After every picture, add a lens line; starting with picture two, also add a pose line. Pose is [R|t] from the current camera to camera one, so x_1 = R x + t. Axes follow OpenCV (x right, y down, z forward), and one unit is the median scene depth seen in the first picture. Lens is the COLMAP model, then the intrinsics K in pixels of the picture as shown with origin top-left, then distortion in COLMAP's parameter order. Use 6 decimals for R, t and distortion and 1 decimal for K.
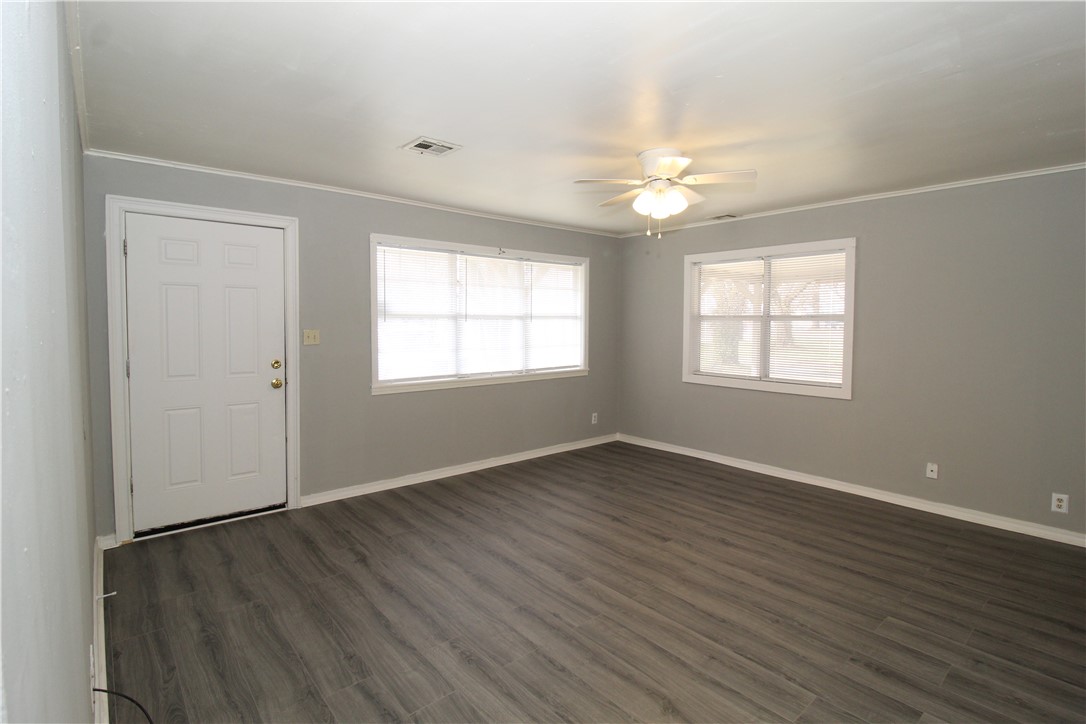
lens RADIAL K [[521.6, 0, 542.6], [0, 521.6, 340.5], [0, 0, 1]] dist [-0.000118, -0.012367]
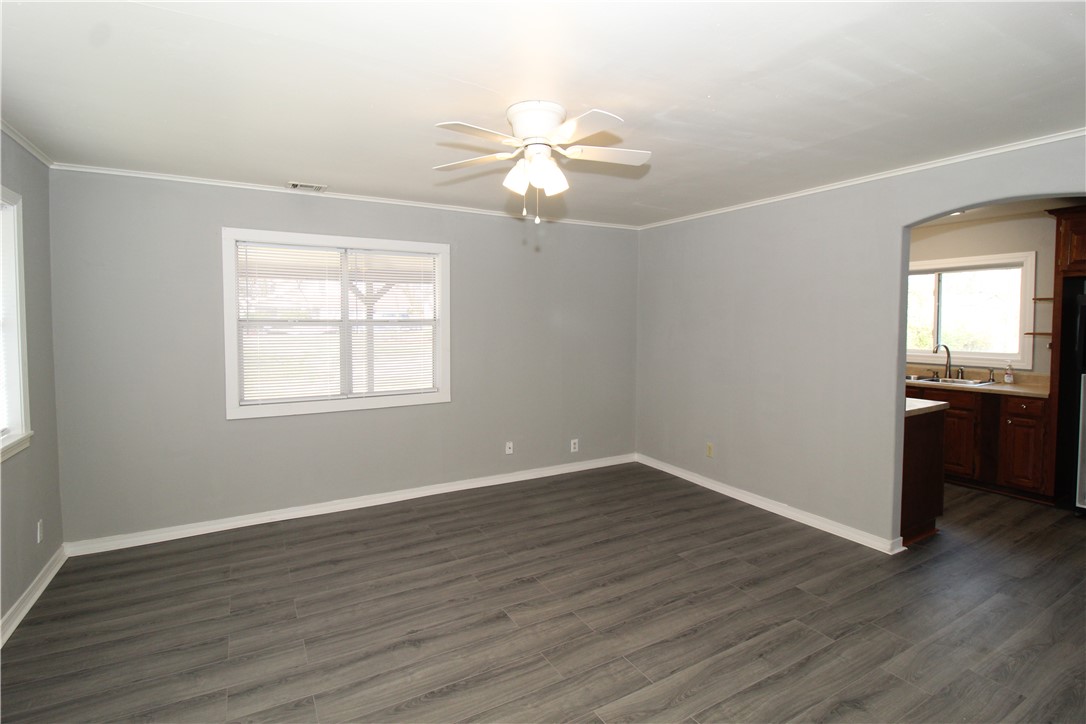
lens RADIAL K [[521.6, 0, 542.6], [0, 521.6, 340.5], [0, 0, 1]] dist [-0.000118, -0.012367]
pose [[0.185859, -0.043058, 0.981633, -0.442914], [0.037864, 0.998611, 0.036633, -0.044119], [-0.981847, 0.030360, 0.187231, 0.718941]]
